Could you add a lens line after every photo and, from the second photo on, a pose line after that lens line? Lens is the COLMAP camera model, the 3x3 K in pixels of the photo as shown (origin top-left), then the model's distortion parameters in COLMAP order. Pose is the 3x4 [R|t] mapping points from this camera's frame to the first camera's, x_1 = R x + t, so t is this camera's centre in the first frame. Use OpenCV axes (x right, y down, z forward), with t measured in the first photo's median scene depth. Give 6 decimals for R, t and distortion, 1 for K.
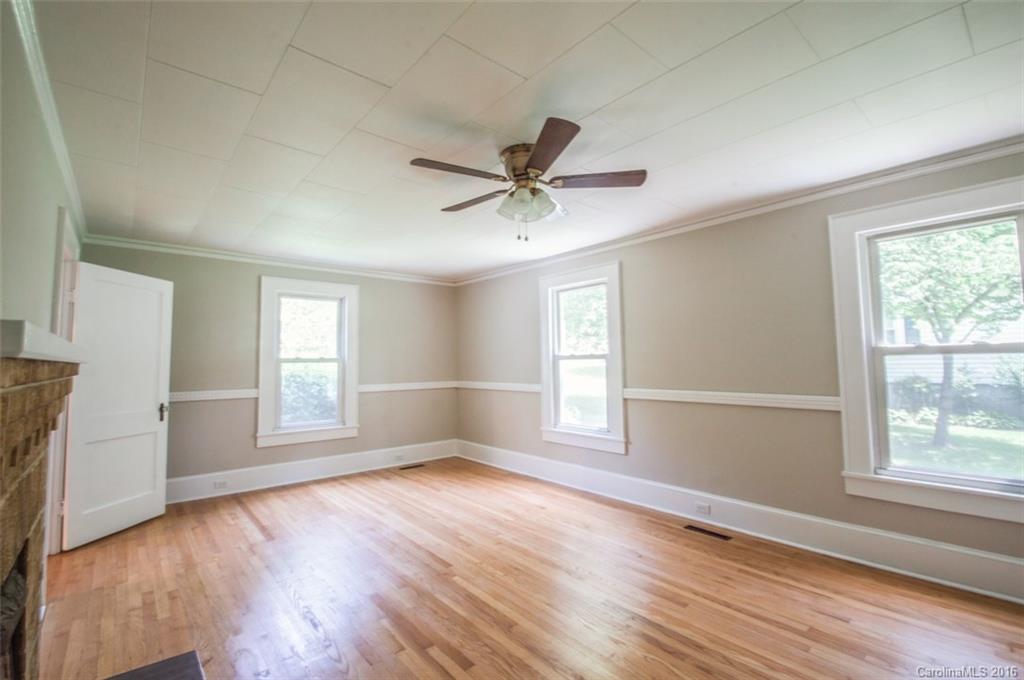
lens RADIAL K [[445.9, 0, 511.9], [0, 445.9, 331.6], [0, 0, 1]] dist [0.000304, -0.000041]
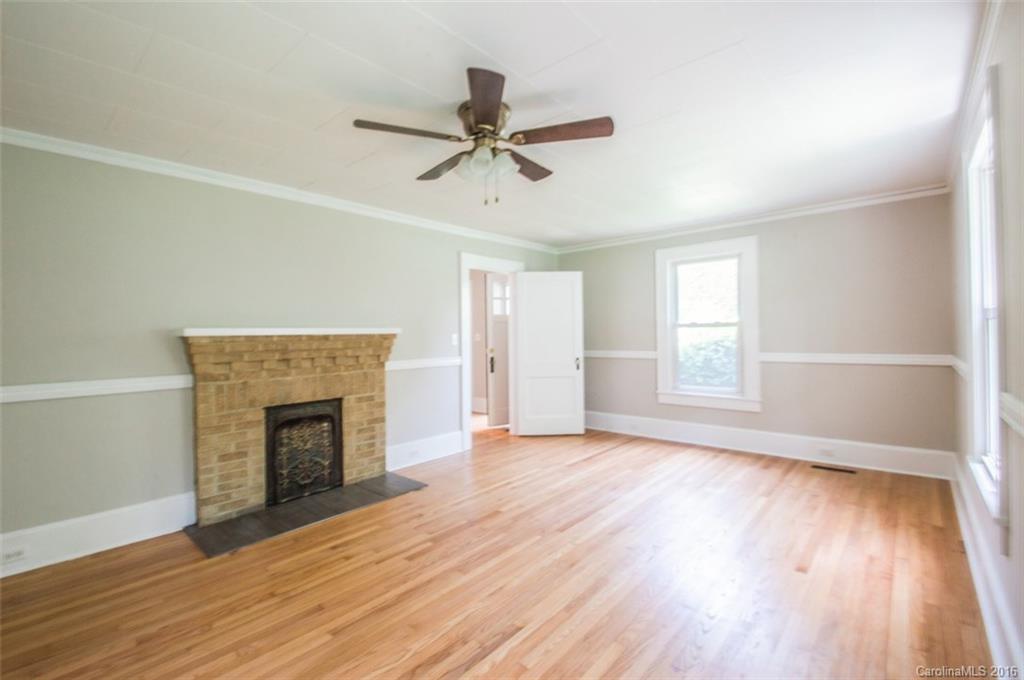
lens RADIAL K [[460.5, 0, 509.4], [0, 460.5, 336.5], [0, 0, 1]] dist [-0.001123, -0.000101]
pose [[0.132004, 0.013536, -0.991157, 0.635364], [0.087443, 0.995850, 0.025246, 0.033953], [0.987385, -0.090002, 0.130273, 0.569473]]
